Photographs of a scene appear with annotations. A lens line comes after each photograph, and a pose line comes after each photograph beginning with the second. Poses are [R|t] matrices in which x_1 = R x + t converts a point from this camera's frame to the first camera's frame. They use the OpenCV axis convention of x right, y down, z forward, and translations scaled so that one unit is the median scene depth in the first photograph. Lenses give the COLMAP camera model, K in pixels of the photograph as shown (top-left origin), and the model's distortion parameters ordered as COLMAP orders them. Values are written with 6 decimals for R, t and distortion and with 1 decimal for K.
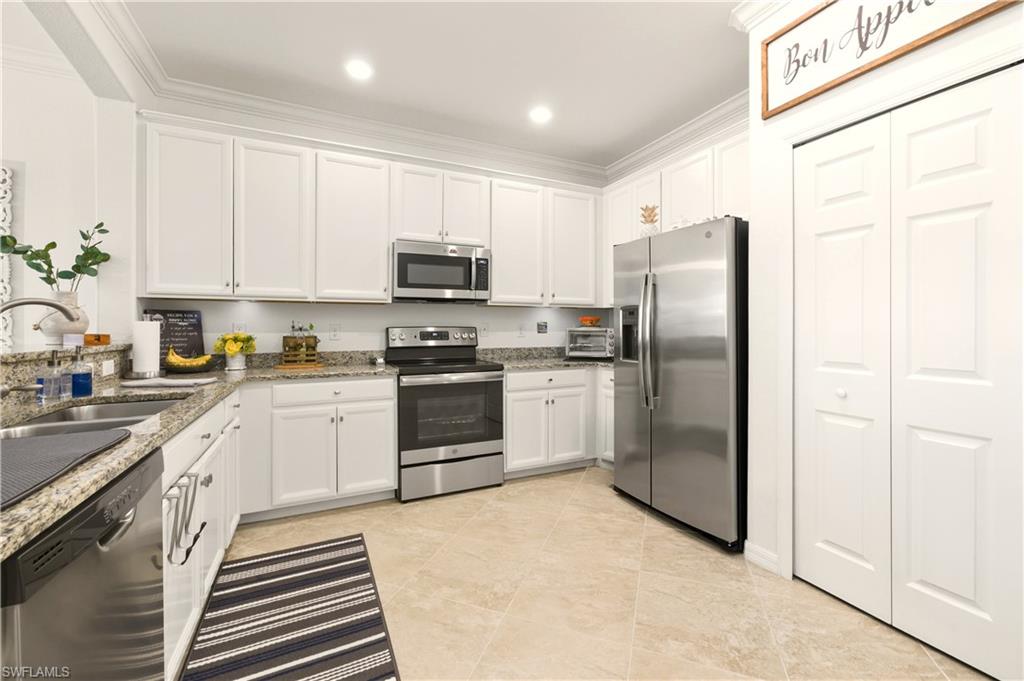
lens RADIAL K [[413.4, 0, 511.7], [0, 413.4, 334.9], [0, 0, 1]] dist [-0.000424, 0.000821]
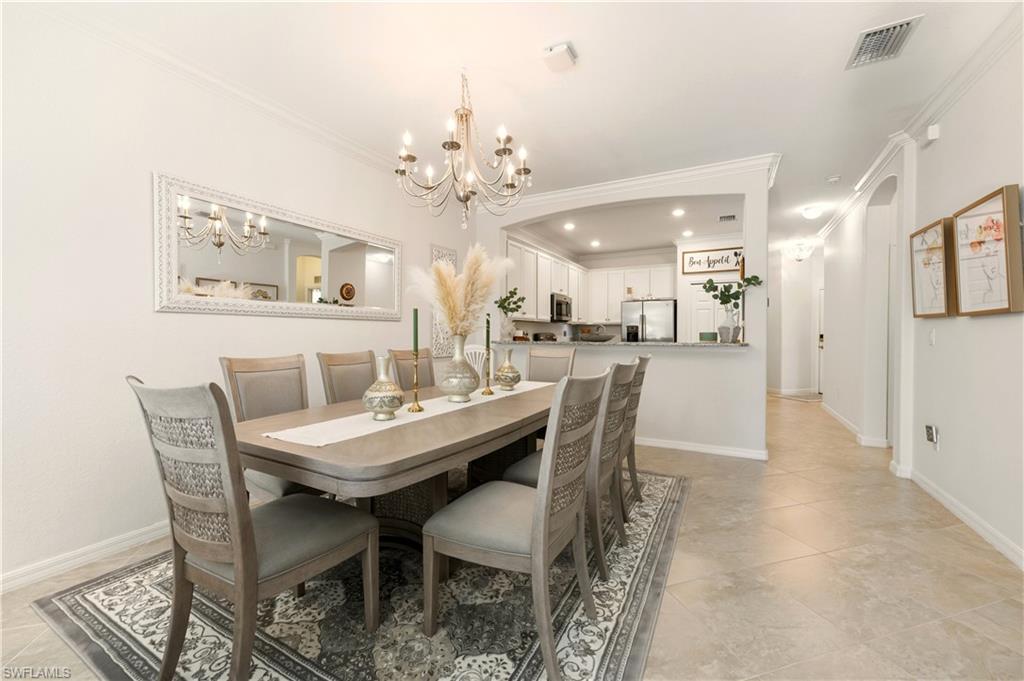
lens RADIAL K [[406.6, 0, 510.7], [0, 406.6, 338.4], [0, 0, 1]] dist [-0.010914, 0.007992]
pose [[0.813347, -0.004686, 0.581760, -1.845382], [0.003709, 0.999989, 0.002869, -0.002028], [-0.581767, -0.000176, 0.813356, -0.669641]]
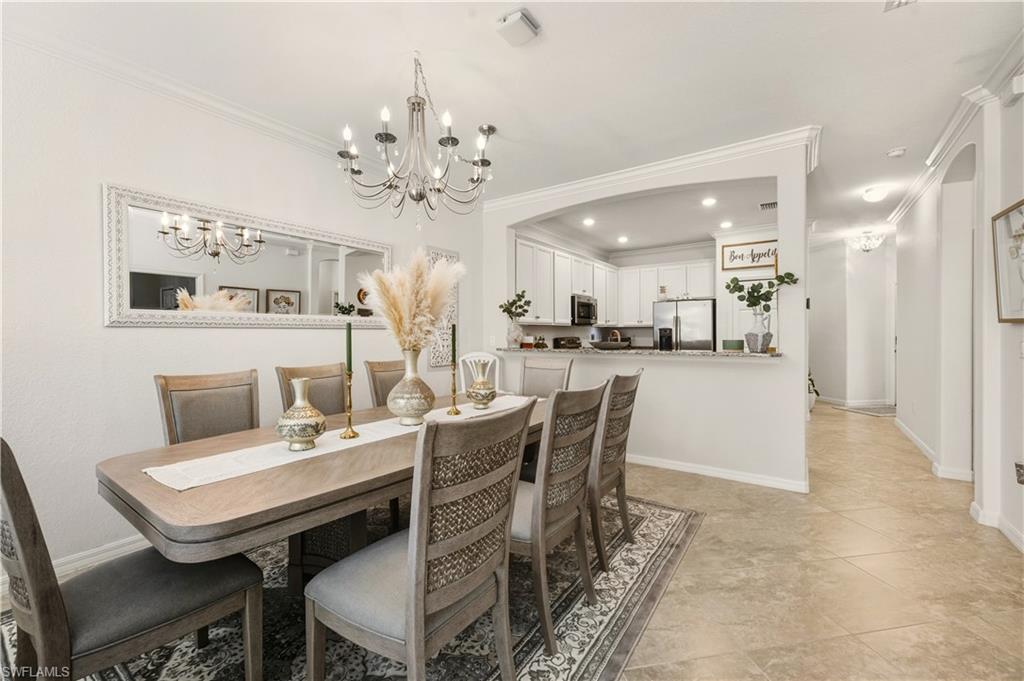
lens RADIAL K [[413.4, 0, 511.7], [0, 413.4, 334.9], [0, 0, 1]] dist [-0.000424, 0.000821]
pose [[0.876769, -0.005025, 0.480885, -1.639690], [0.008659, 0.999948, -0.005338, -0.029487], [-0.480833, 0.008844, 0.876767, -0.684422]]
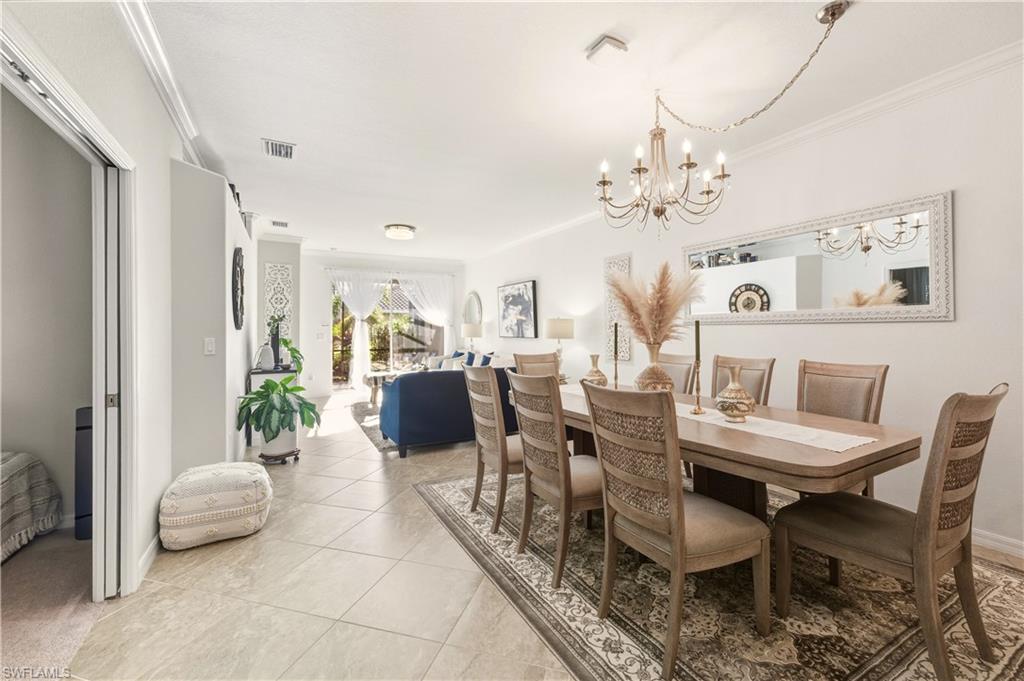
lens RADIAL K [[418.2, 0, 514.0], [0, 418.2, 325.1], [0, 0, 1]] dist [-0.034801, 0.025925]
pose [[0.056816, -0.006278, -0.998365, -0.485693], [0.000112, 0.999980, -0.006282, -0.042121], [0.998385, 0.000245, 0.056816, -0.264486]]
